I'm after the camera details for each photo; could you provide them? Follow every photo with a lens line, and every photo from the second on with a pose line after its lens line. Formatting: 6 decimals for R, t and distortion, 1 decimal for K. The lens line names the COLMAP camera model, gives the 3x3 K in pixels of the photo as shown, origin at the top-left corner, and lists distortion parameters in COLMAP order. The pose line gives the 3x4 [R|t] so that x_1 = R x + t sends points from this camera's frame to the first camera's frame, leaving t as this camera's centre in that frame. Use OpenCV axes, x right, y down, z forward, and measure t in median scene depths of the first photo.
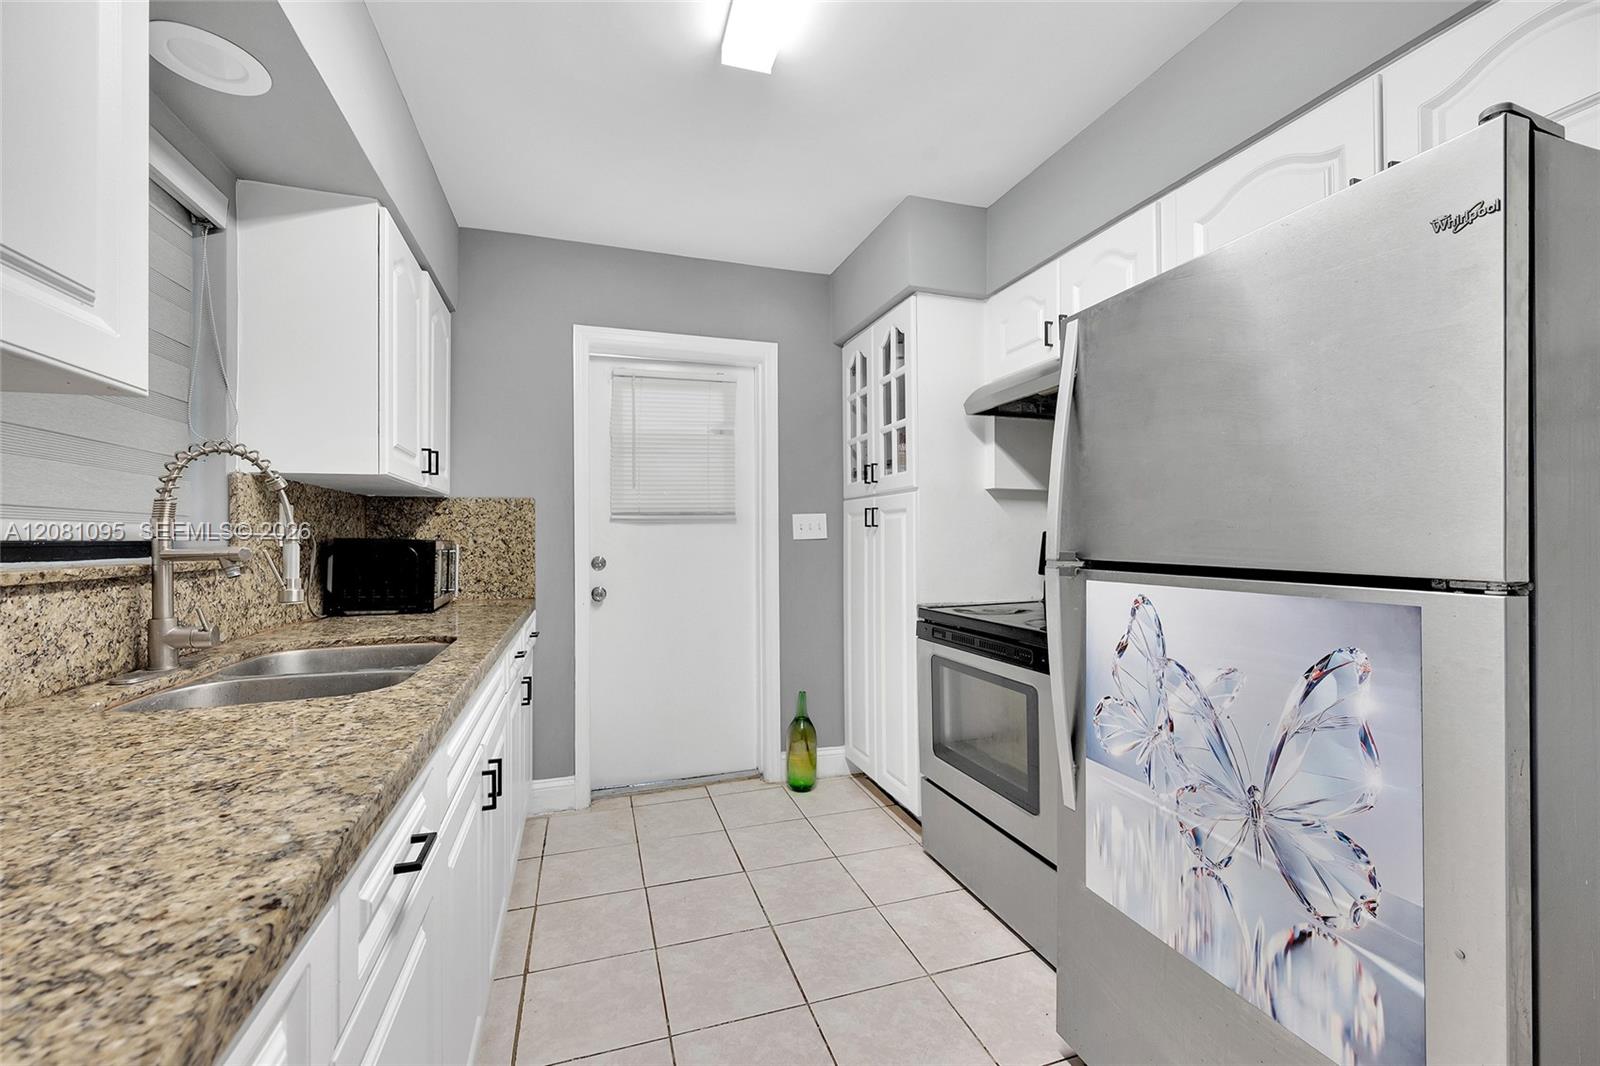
lens RADIAL K [[682.7, 0, 707.4], [0, 682.7, 531.7], [0, 0, 1]] dist [-0.000543, -0.000021]
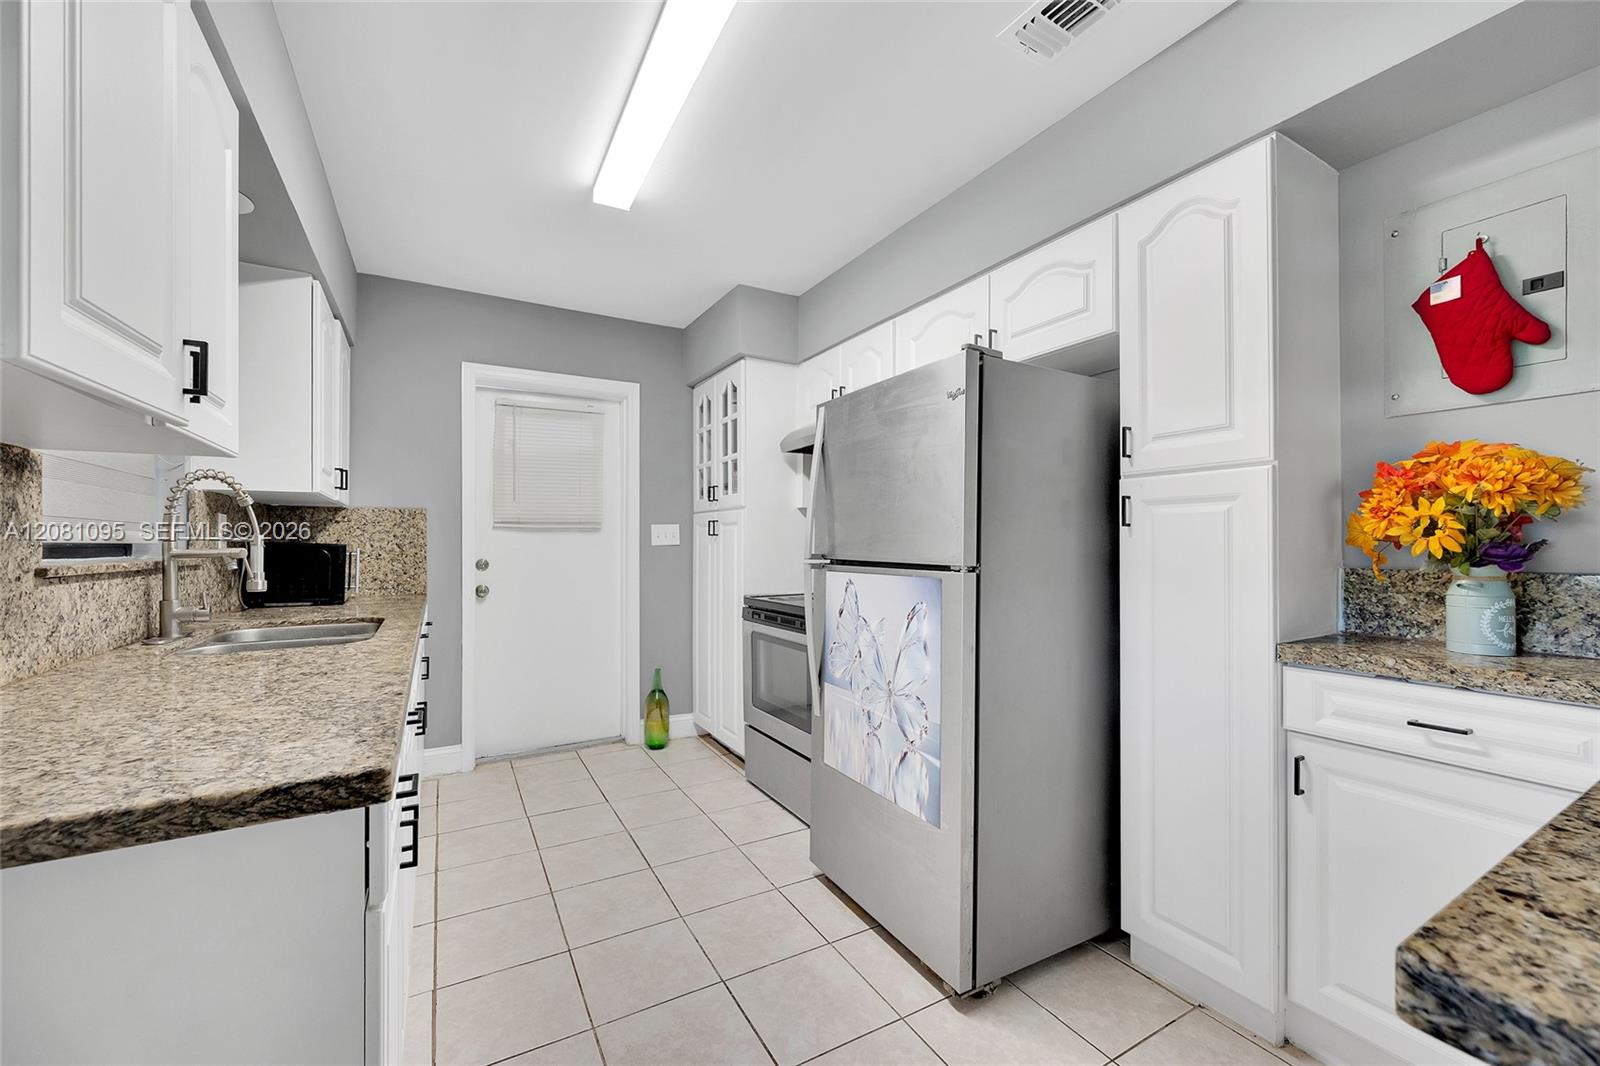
lens RADIAL K [[685.7, 0, 767.2], [0, 685.7, 542.9], [0, 0, 1]] dist [-0.001510, -0.000029]
pose [[0.963140, 0.005808, 0.268937, -0.005383], [-0.007796, 0.999950, 0.006328, -0.002534], [-0.268886, -0.008191, 0.963137, -0.270725]]
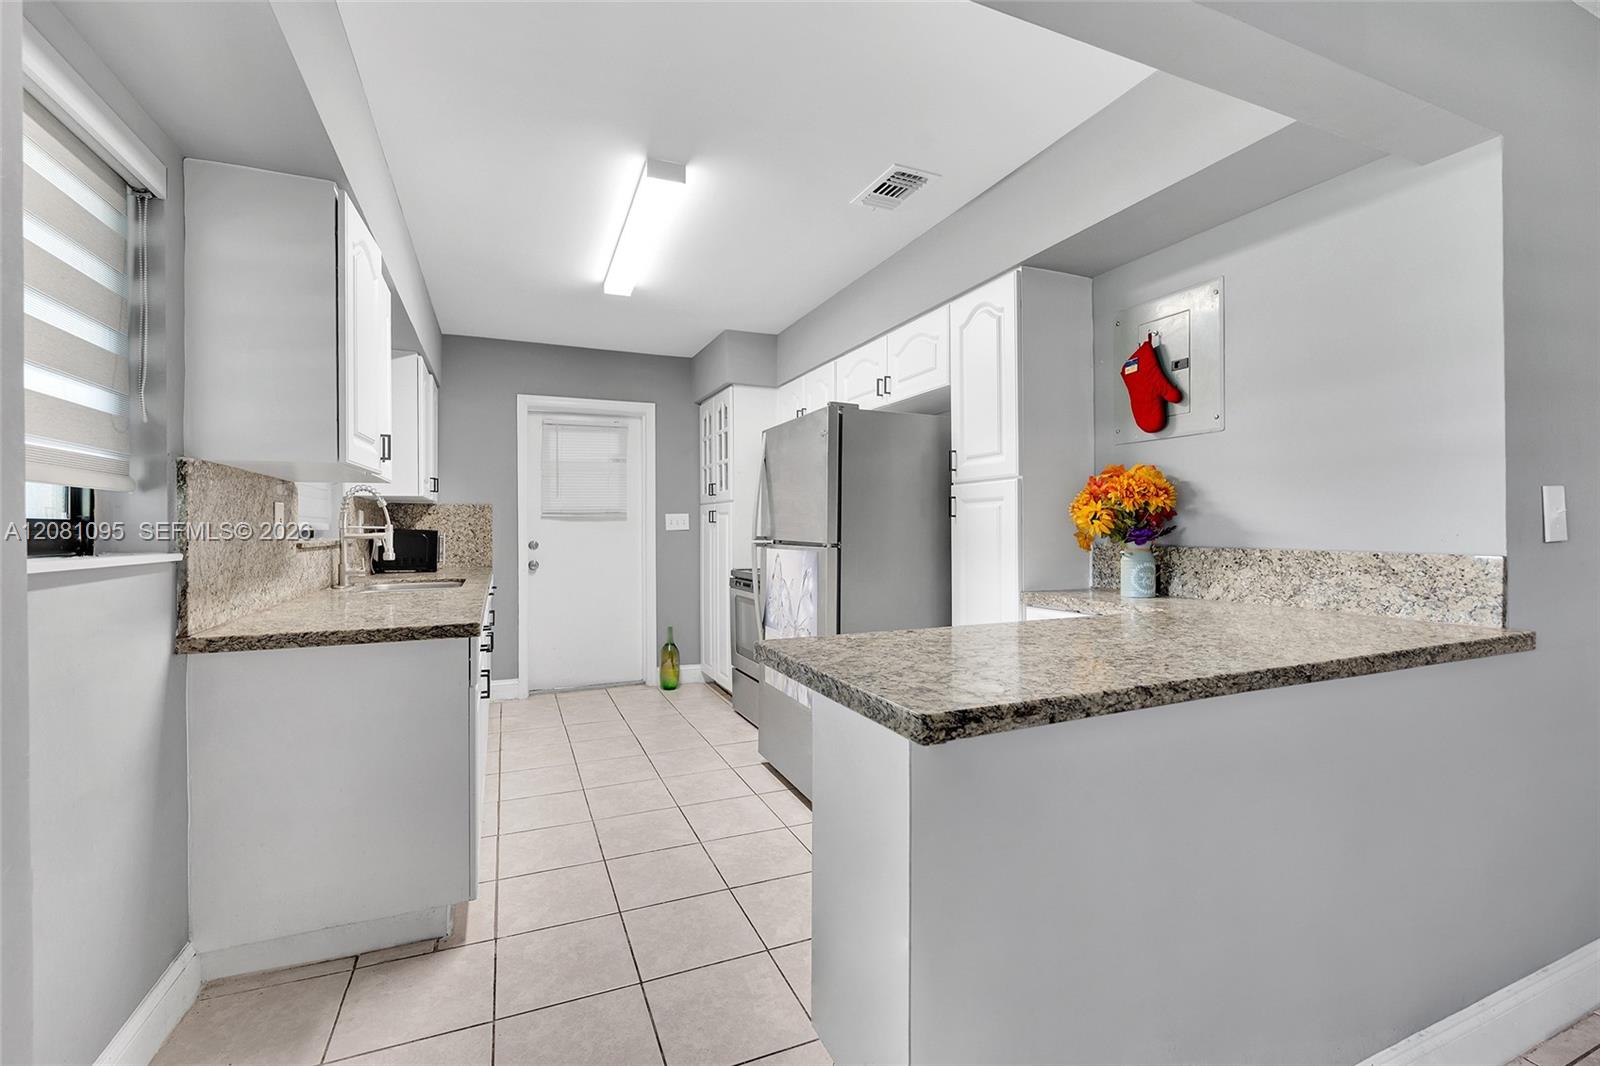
lens RADIAL K [[687.4, 0, 795.4], [0, 687.4, 530.9], [0, 0, 1]] dist [-0.001028, -0.000071]
pose [[0.974001, 0.002056, 0.226534, 0.068524], [-0.004892, 0.999917, 0.011958, -0.008187], [-0.226491, -0.012756, 0.973930, -0.673128]]
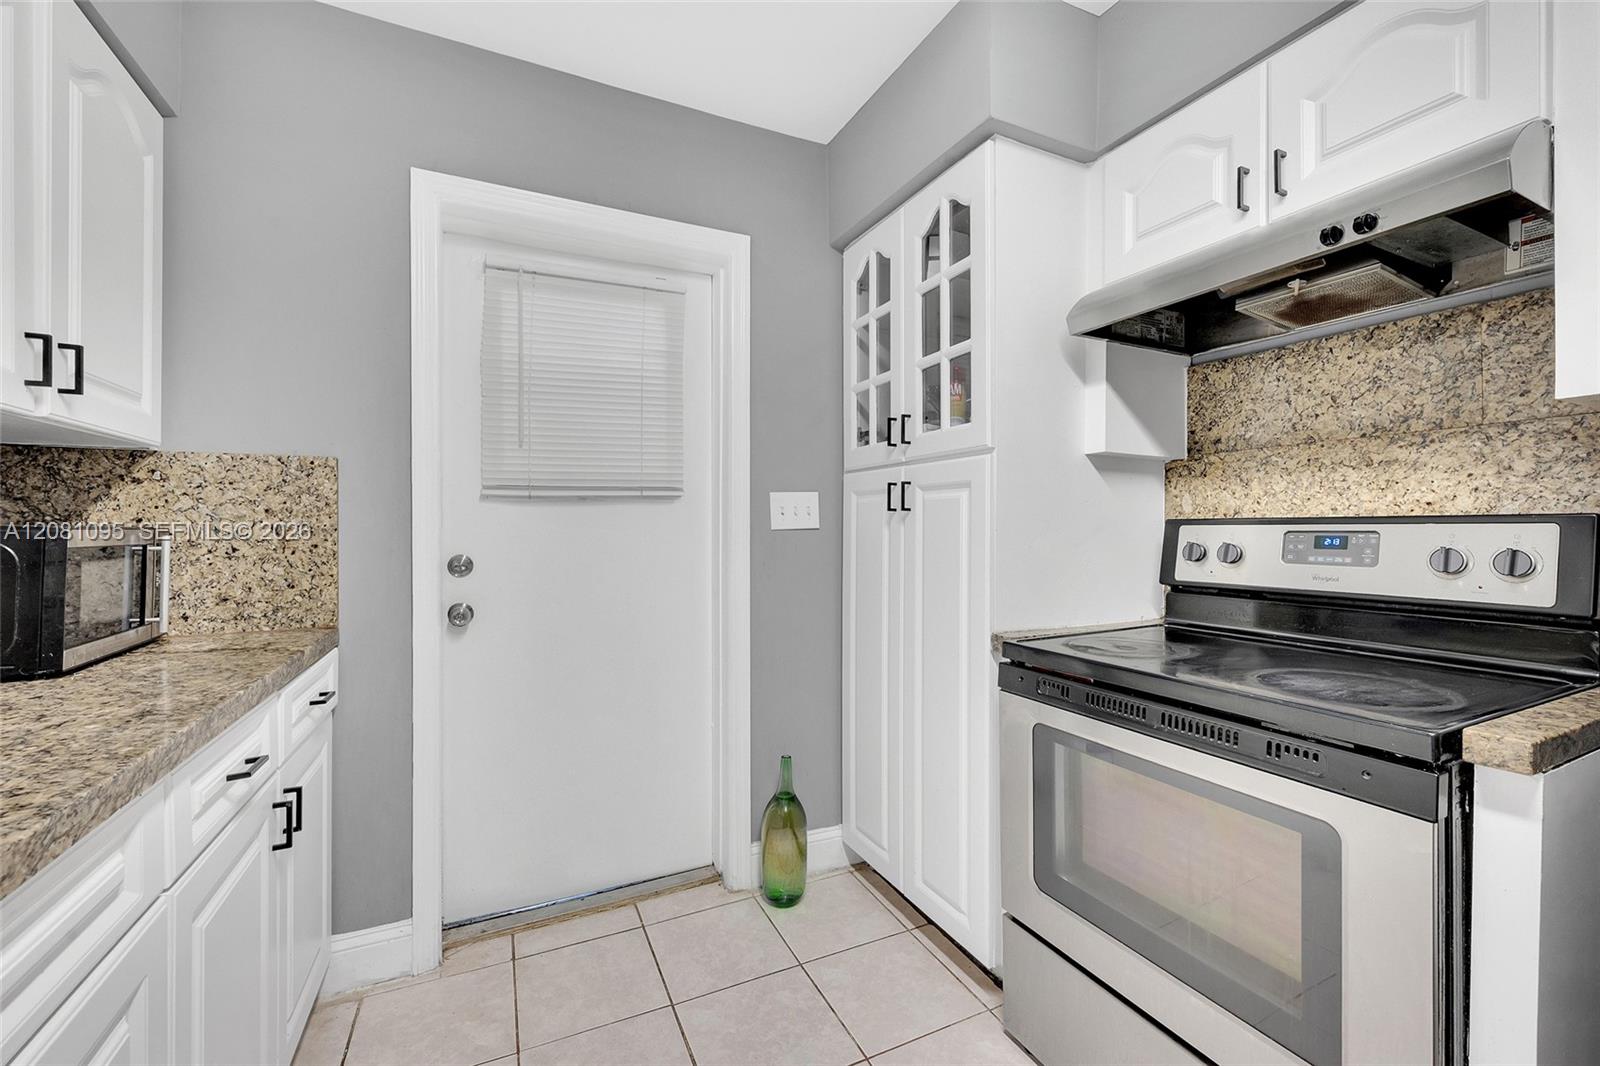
lens RADIAL K [[651.1, 0, 800.0], [0, 651.1, 533.0], [0, 0, 1]] dist [-0.000898, -0.000005]
pose [[0.964347, 0.004256, 0.264606, -0.021126], [-0.008088, 0.999878, 0.013392, 0.006796], [-0.264516, -0.015055, 0.964264, 0.447603]]
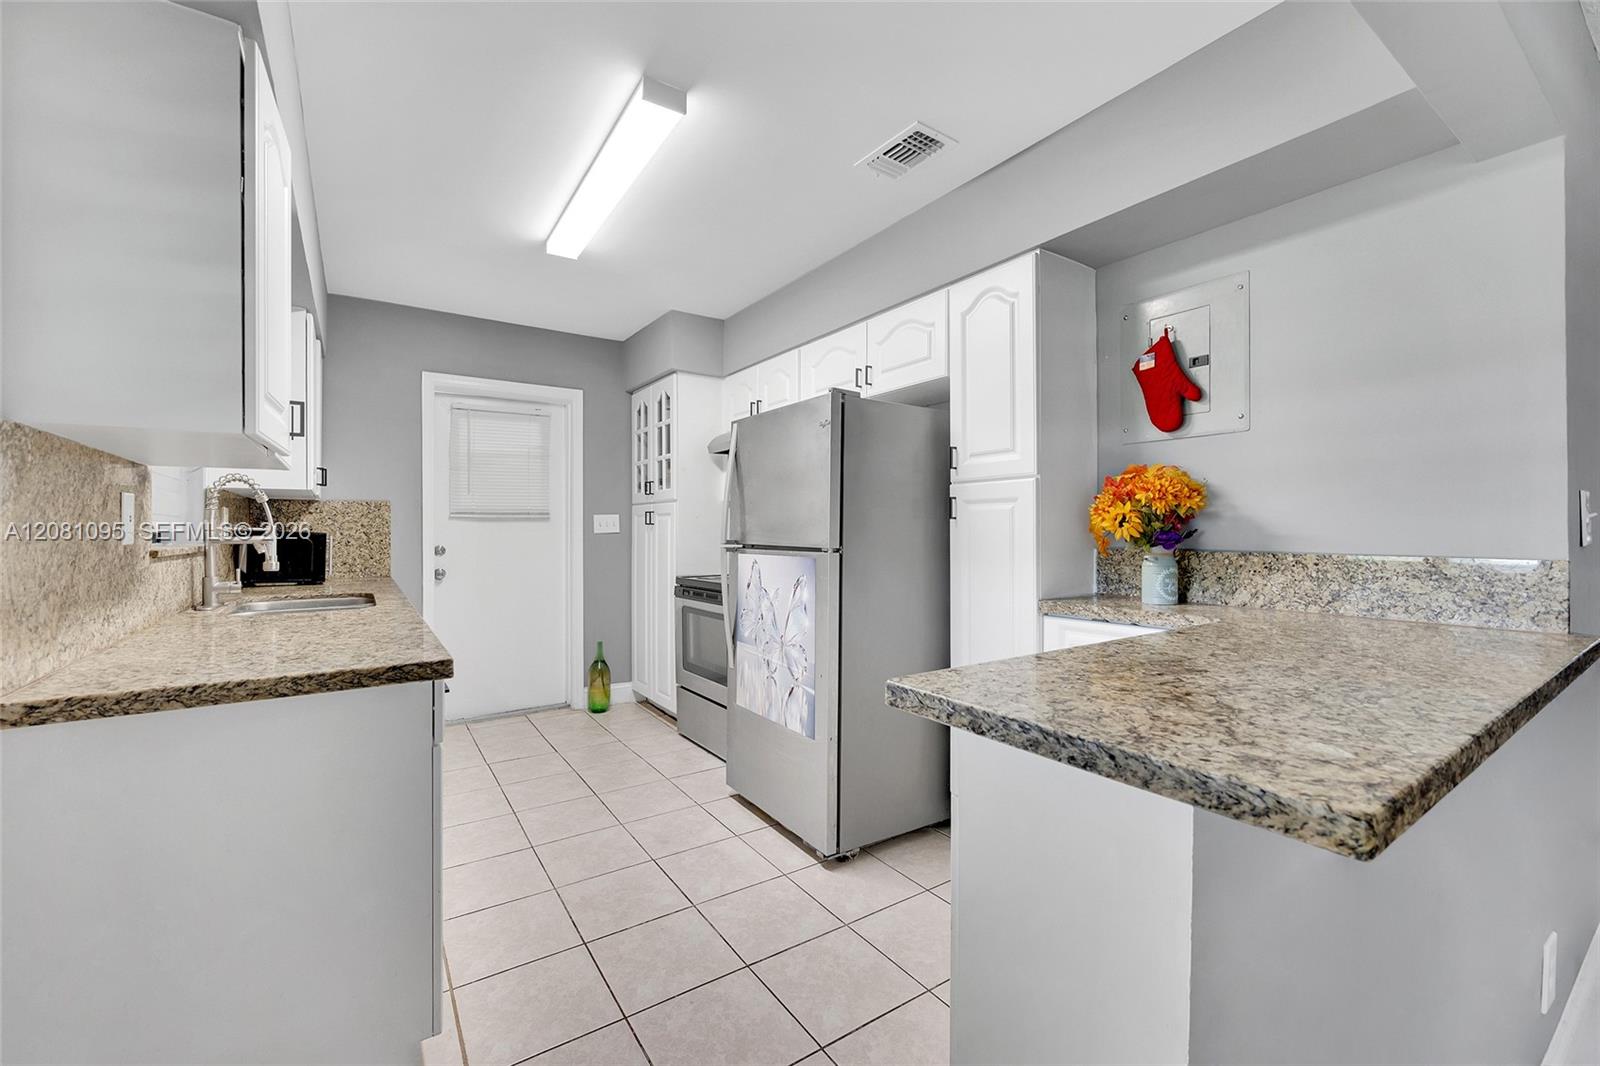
lens RADIAL K [[687.6, 0, 800.0], [0, 687.6, 533.0], [0, 0, 1]] dist [-0.001371, -0.000004]
pose [[0.920267, 0.003755, 0.391273, -0.039873], [-0.007996, 0.999926, 0.009209, -0.005790], [-0.391209, -0.011603, 0.920229, -0.505889]]
